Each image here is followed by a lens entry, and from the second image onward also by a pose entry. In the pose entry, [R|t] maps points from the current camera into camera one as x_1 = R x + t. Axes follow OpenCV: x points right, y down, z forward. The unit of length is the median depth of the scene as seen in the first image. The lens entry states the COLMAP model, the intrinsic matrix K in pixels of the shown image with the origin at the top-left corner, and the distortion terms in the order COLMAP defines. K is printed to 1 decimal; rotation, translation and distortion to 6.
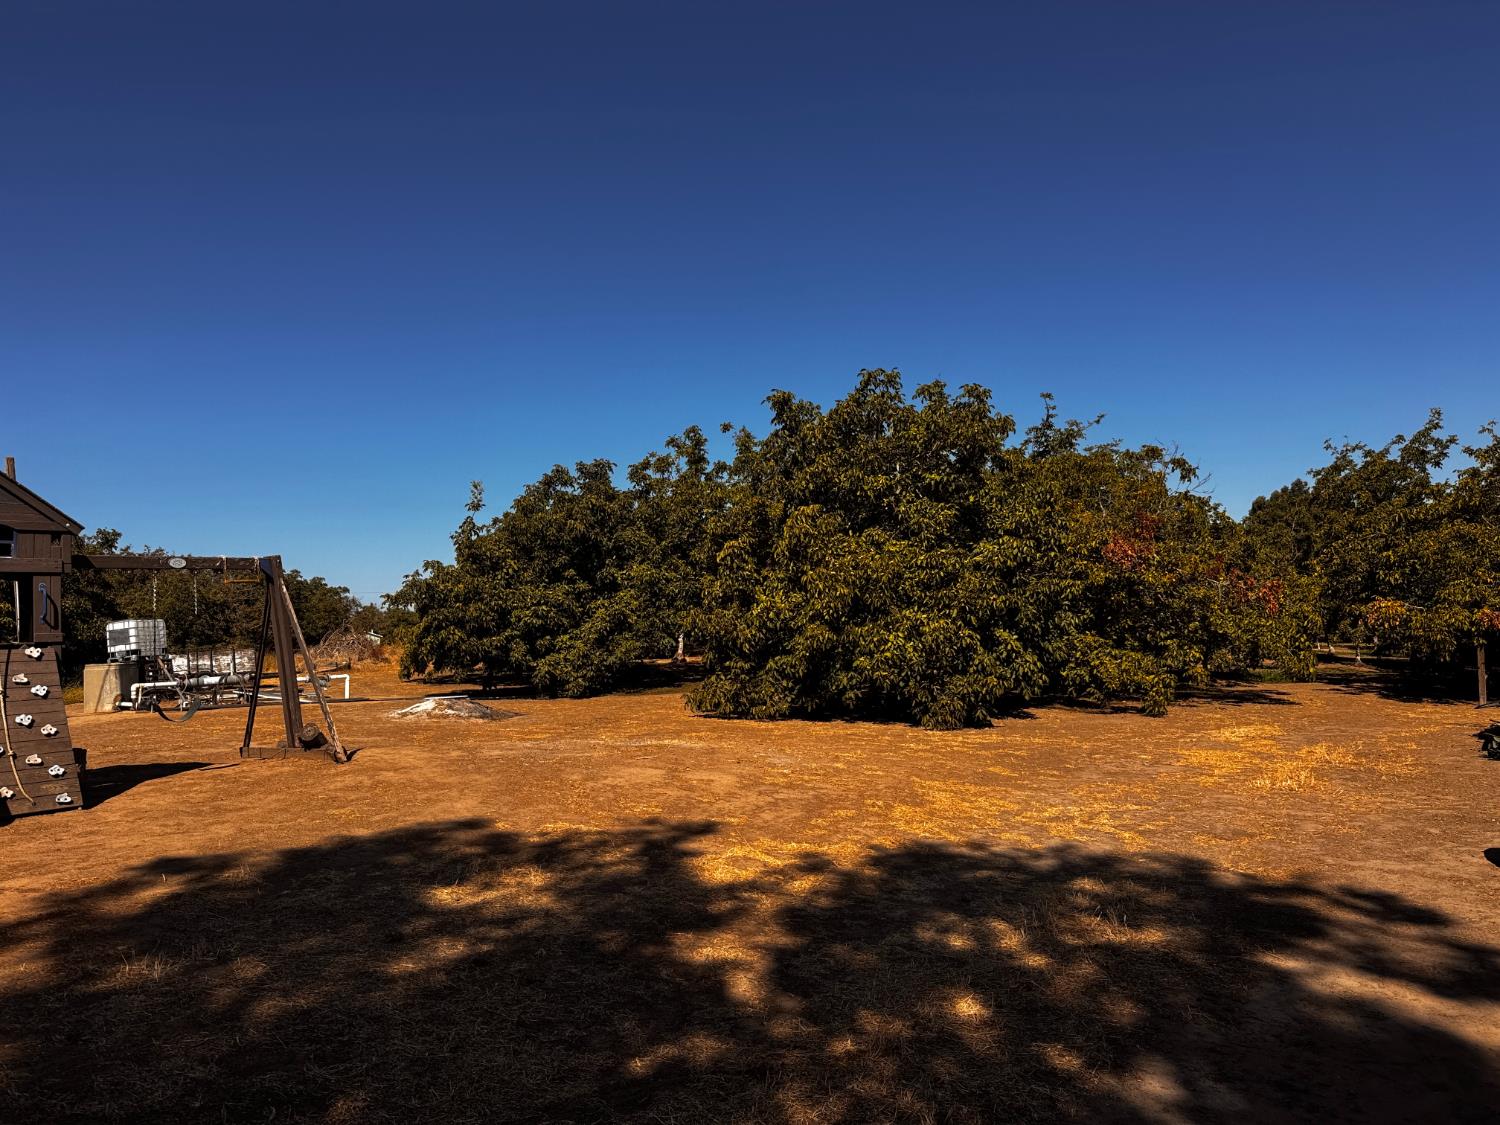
lens RADIAL K [[1030.4, 0, 751.2], [0, 1030.4, 554.9], [0, 0, 1]] dist [-0.005019, -0.032354]
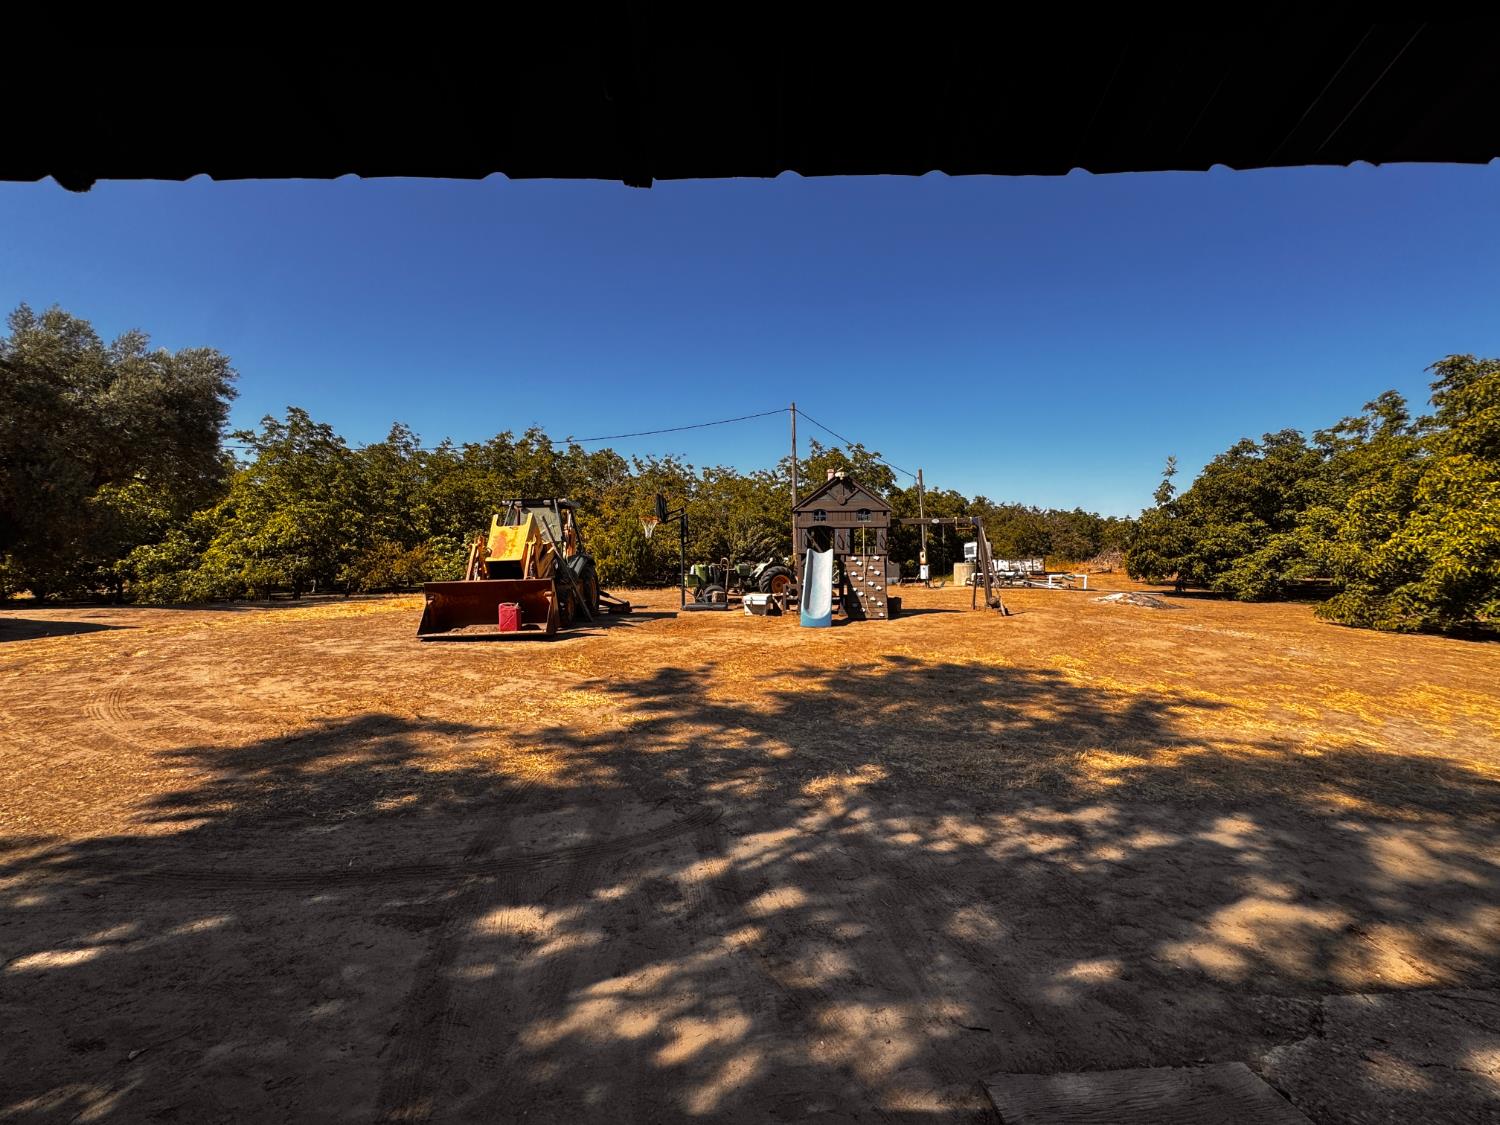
lens RADIAL K [[600.9, 0, 748.1], [0, 600.9, 563.8], [0, 0, 1]] dist [-0.002622, 0.001013]
pose [[0.557853, 0.048406, -0.828527, 0.132202], [0.036527, 0.995898, 0.082778, -0.009259], [0.829135, -0.076442, 0.553797, -0.037864]]
